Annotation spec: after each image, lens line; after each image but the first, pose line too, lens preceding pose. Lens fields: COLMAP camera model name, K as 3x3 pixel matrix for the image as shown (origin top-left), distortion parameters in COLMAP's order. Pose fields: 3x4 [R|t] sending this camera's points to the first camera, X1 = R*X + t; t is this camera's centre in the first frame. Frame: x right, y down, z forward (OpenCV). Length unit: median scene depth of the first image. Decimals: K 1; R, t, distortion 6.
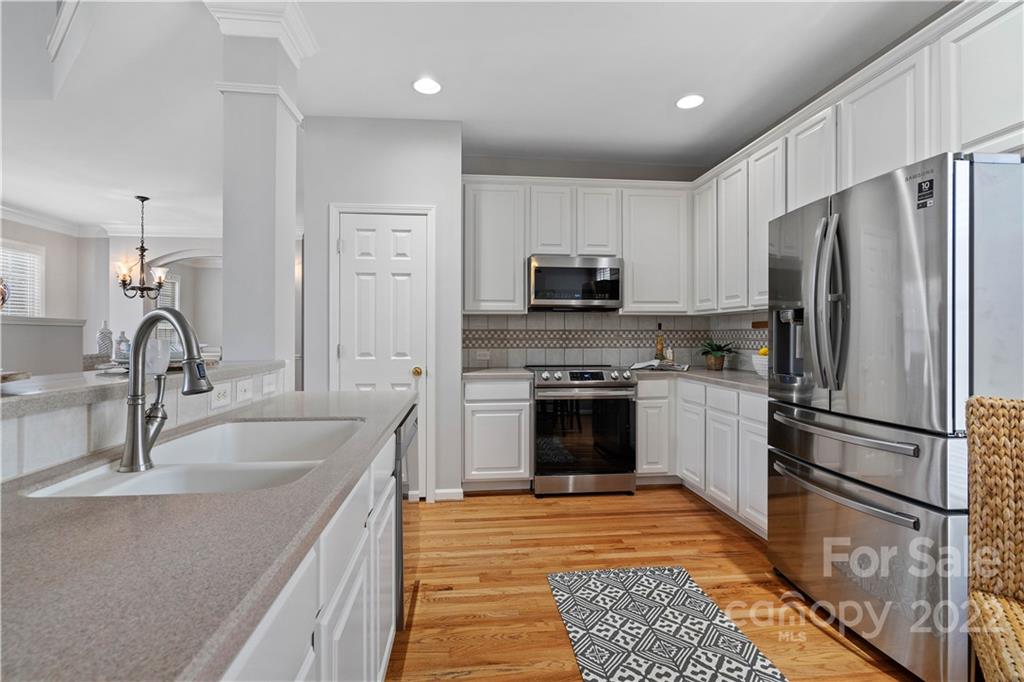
lens RADIAL K [[466.5, 0, 507.8], [0, 466.5, 334.6], [0, 0, 1]] dist [-0.002268, 0.000851]
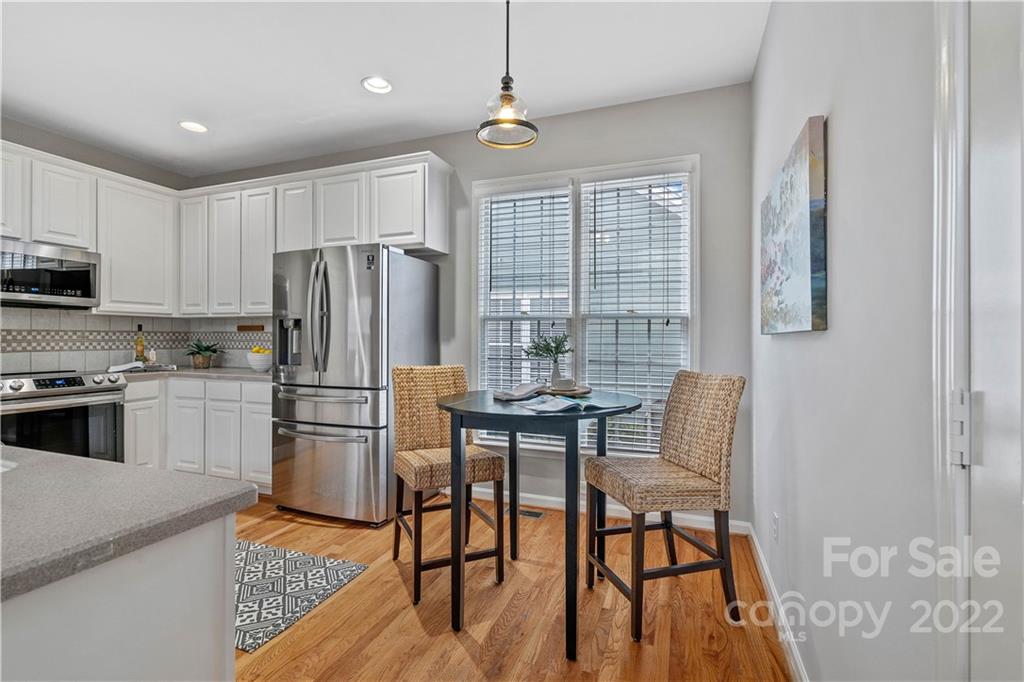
lens RADIAL K [[466.5, 0, 510.9], [0, 466.5, 338.2], [0, 0, 1]] dist [-0.002268, 0.000851]
pose [[0.438834, 0.000663, 0.898568, -0.267275], [-0.004715, 0.999988, 0.001565, -0.000783], [-0.898556, -0.004924, 0.438832, -0.163680]]
